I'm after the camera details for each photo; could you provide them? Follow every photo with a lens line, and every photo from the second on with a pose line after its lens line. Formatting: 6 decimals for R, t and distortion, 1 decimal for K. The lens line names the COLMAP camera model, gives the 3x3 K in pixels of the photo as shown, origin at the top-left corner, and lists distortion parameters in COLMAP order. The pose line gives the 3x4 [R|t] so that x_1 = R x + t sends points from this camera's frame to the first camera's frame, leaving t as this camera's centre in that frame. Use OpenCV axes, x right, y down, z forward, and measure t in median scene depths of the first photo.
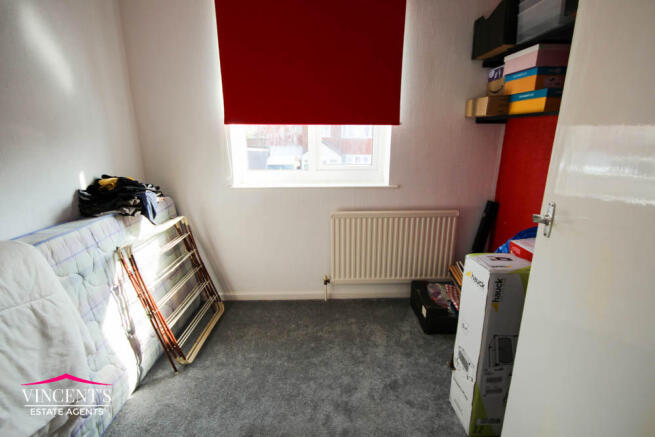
lens RADIAL K [[311.6, 0, 333.5], [0, 311.6, 218.5], [0, 0, 1]] dist [0.009195, -0.005950]
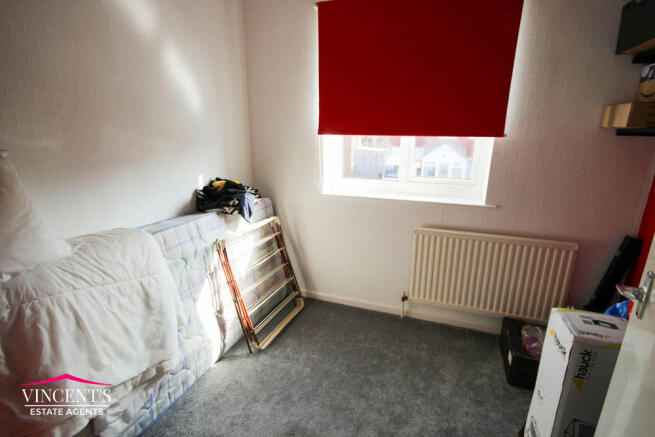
lens RADIAL K [[311.6, 0, 329.5], [0, 311.6, 219.5], [0, 0, 1]] dist [0.009195, -0.005950]
pose [[0.929025, 0.104657, -0.354909, 0.110076], [-0.103821, 0.994365, 0.021455, -0.047789], [0.355154, 0.016915, 0.934655, 0.029144]]
